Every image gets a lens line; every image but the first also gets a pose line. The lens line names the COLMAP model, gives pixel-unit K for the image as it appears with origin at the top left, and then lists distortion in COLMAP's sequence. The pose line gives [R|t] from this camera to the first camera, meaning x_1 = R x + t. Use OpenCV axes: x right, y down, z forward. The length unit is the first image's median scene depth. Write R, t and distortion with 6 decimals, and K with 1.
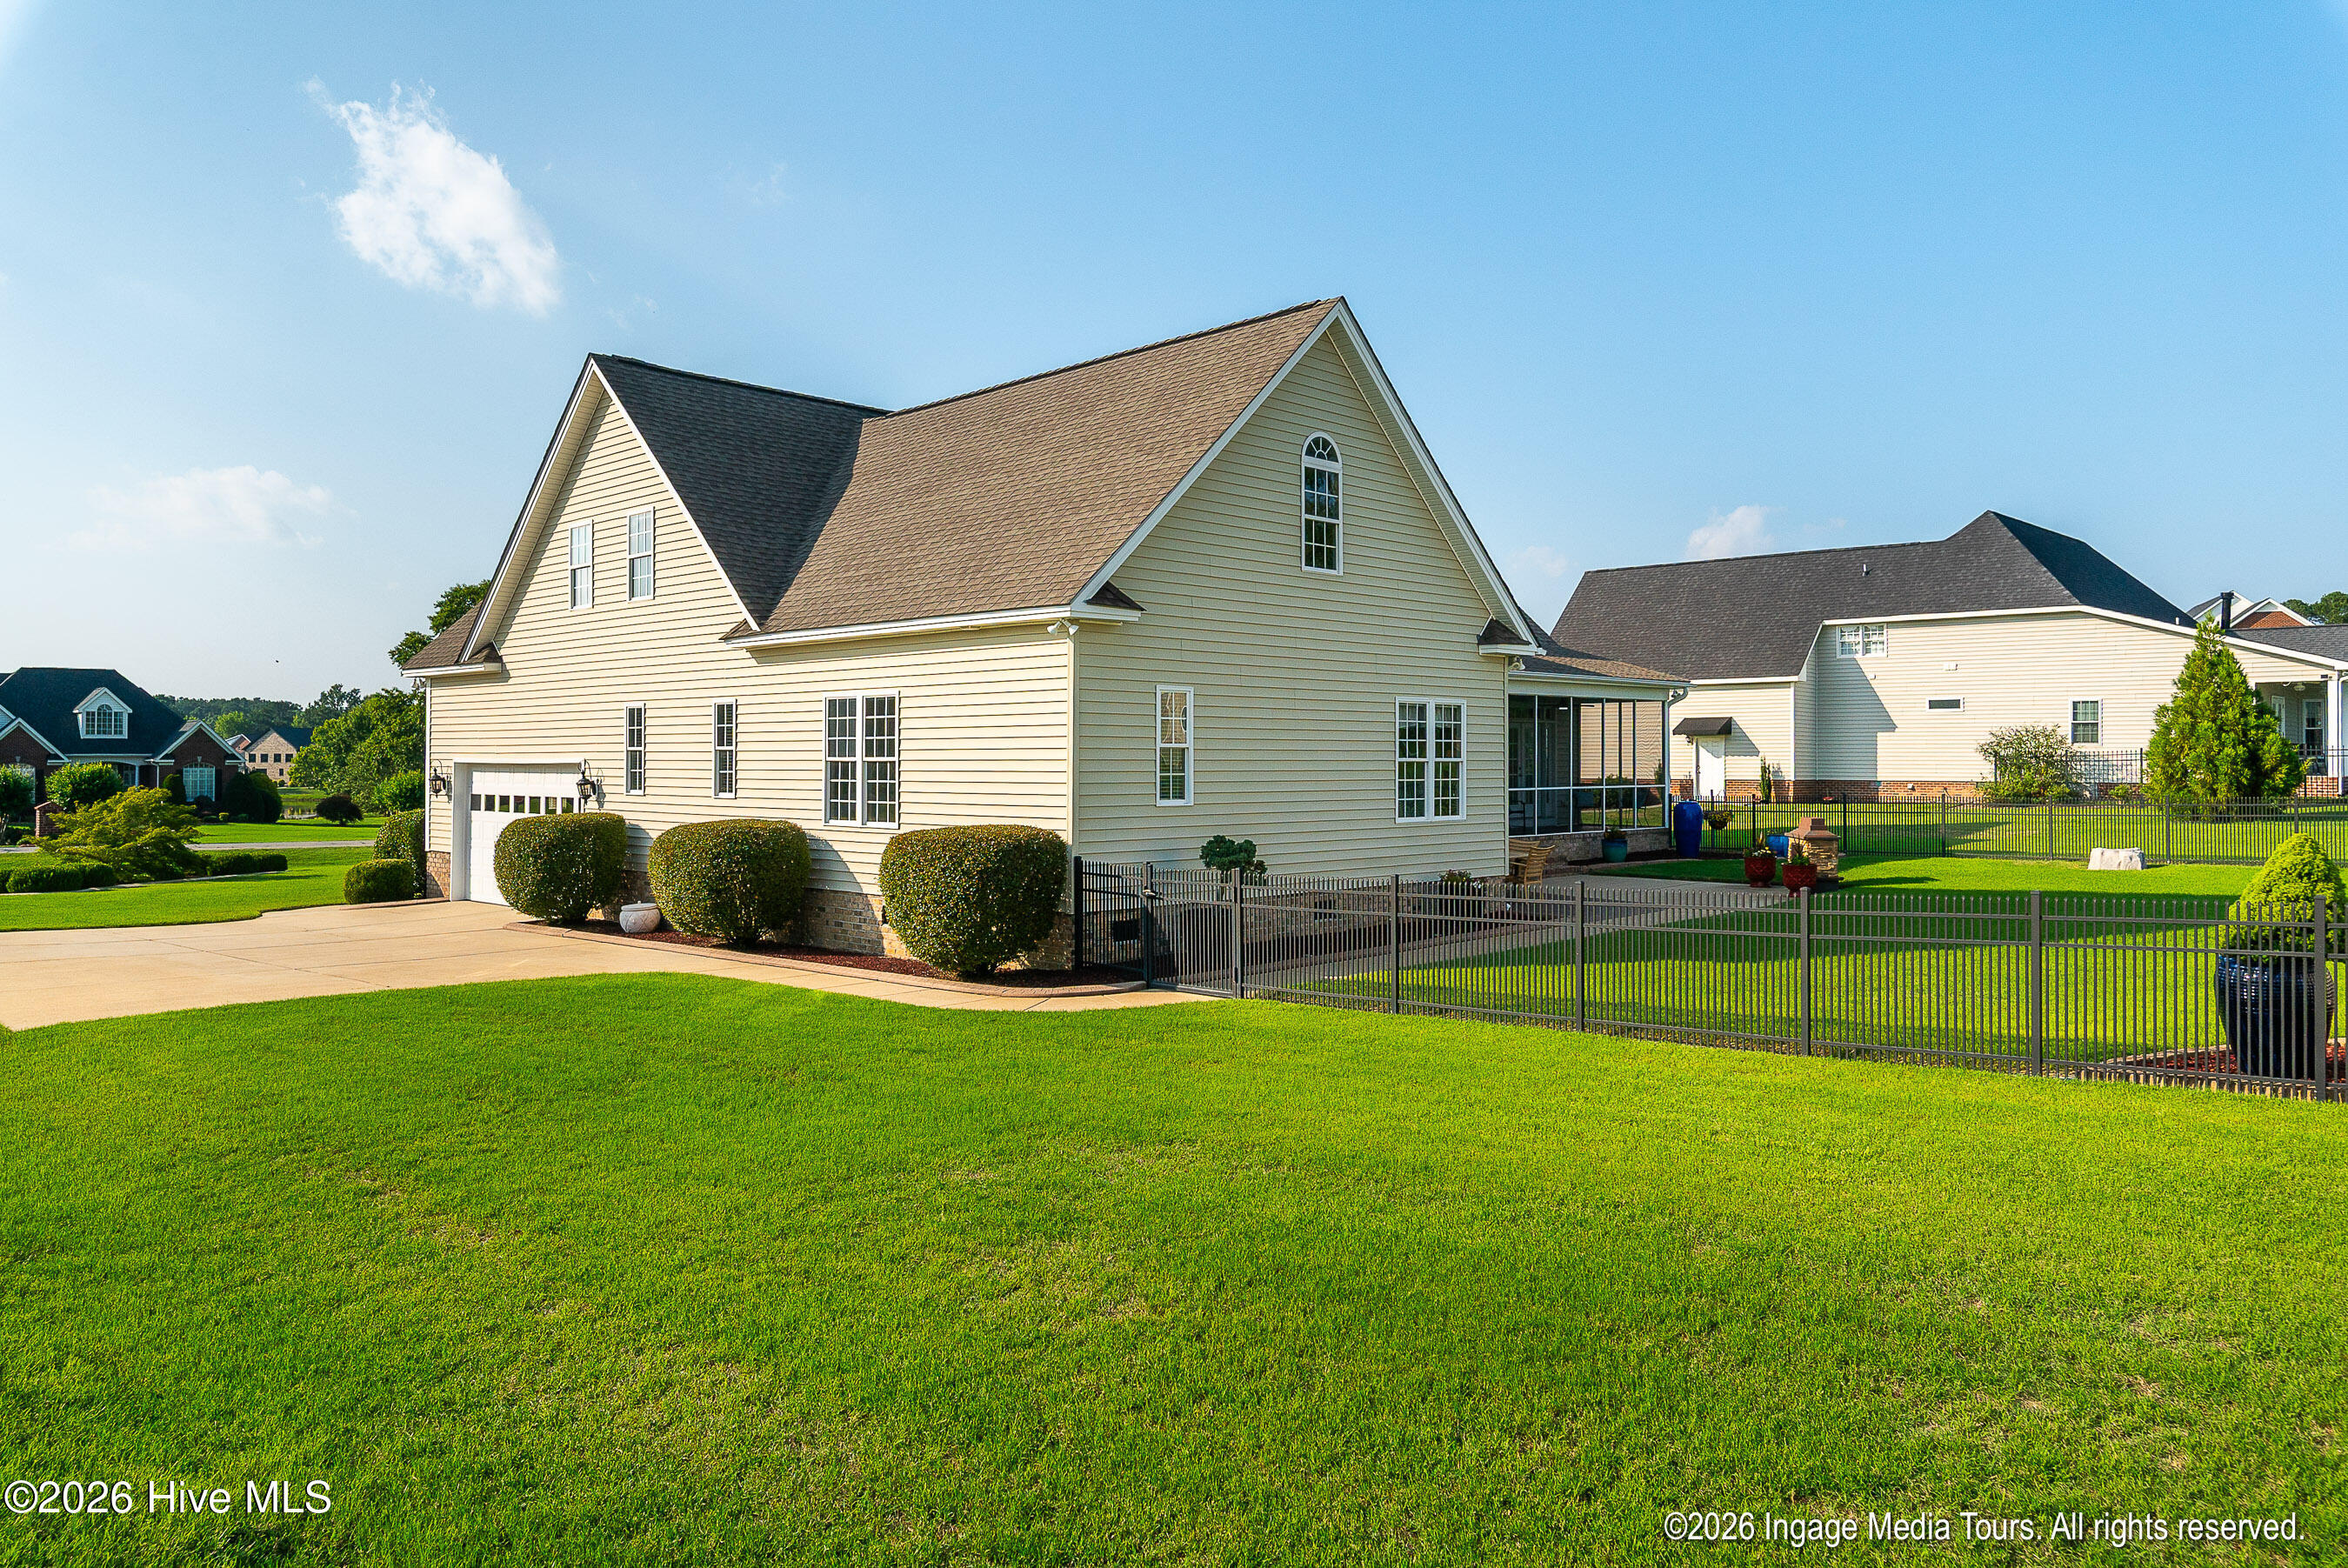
lens RADIAL K [[1596.1, 0, 1174.0], [0, 1596.1, 784.0], [0, 0, 1]] dist [0.001351, 0.001422]
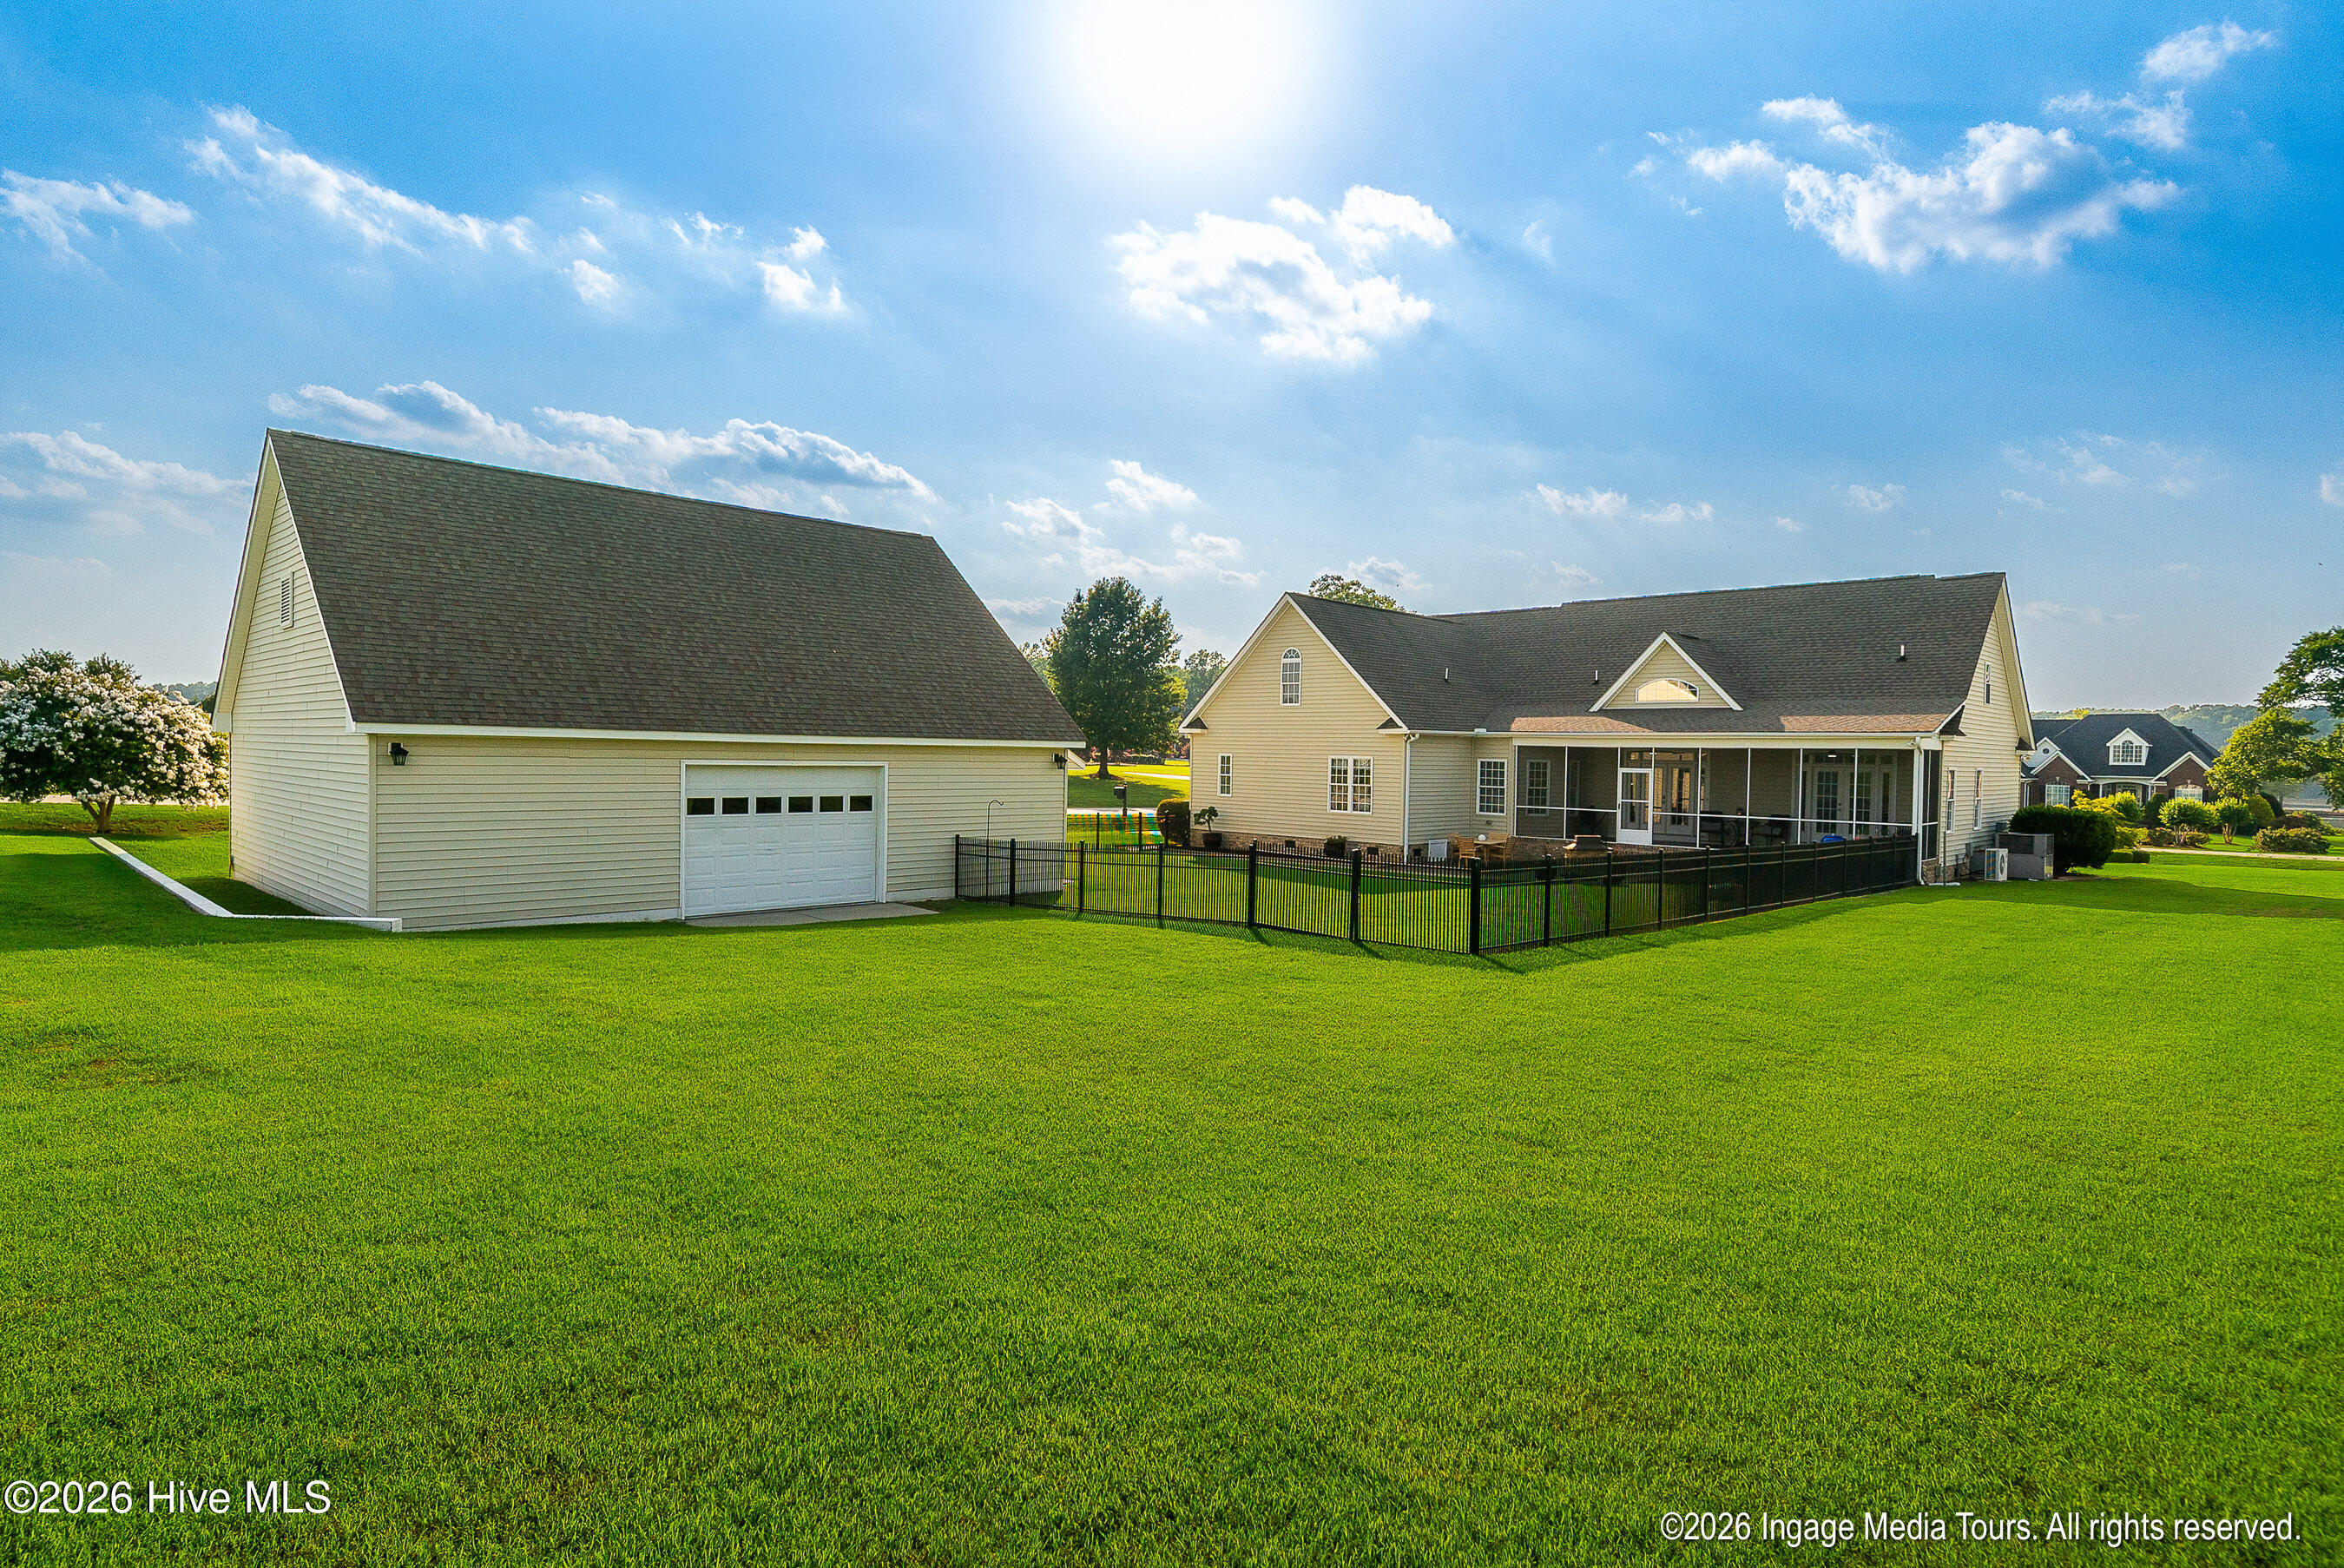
lens RADIAL K [[1217.4, 0, 1172.0], [0, 1217.4, 784.0], [0, 0, 1]] dist [0.000504, 0.001094]
pose [[0.009707, 0.025568, -0.999626, 1.144307], [-0.033634, 0.999116, 0.025229, -0.031347], [0.999387, 0.033377, 0.010558, 0.473292]]
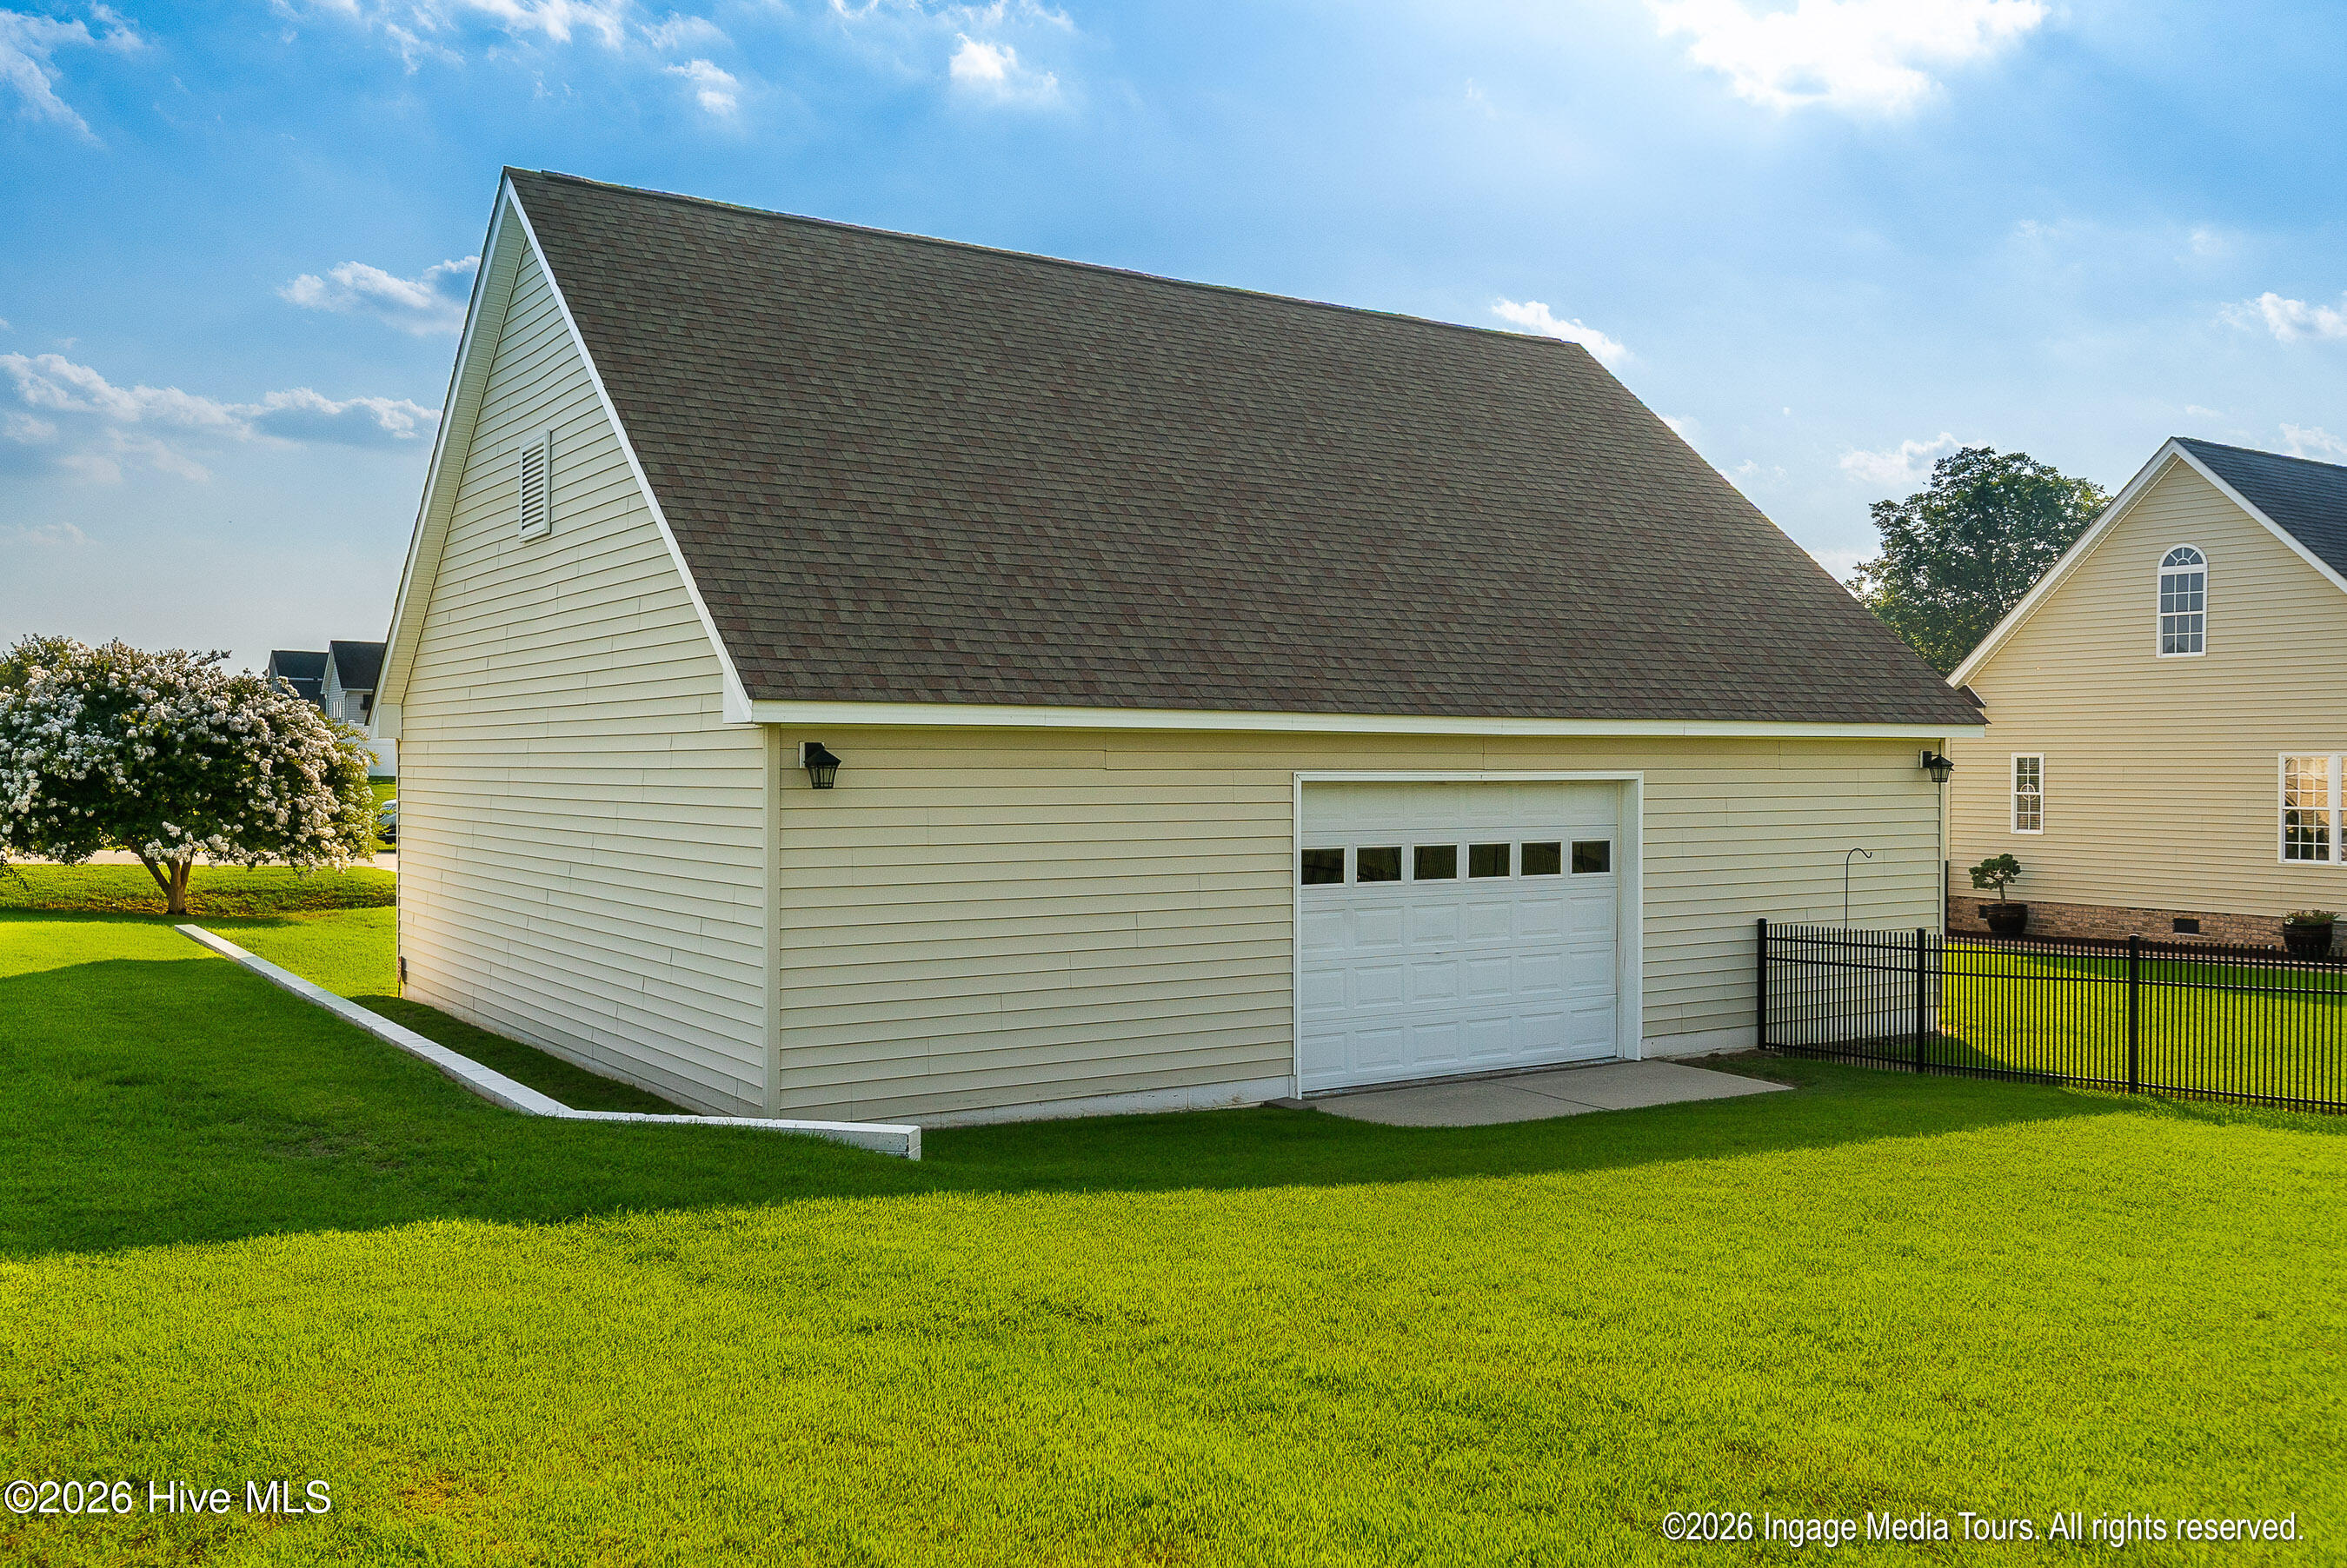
lens RADIAL K [[1923.2, 0, 1222.4], [0, 1923.2, 776.1], [0, 0, 1]] dist [0.001529, 0.005064]
pose [[-0.173307, 0.005785, -0.984851, 1.005959], [-0.016949, 0.999817, 0.008856, -0.022996], [0.984722, 0.018227, -0.173177, 0.307970]]
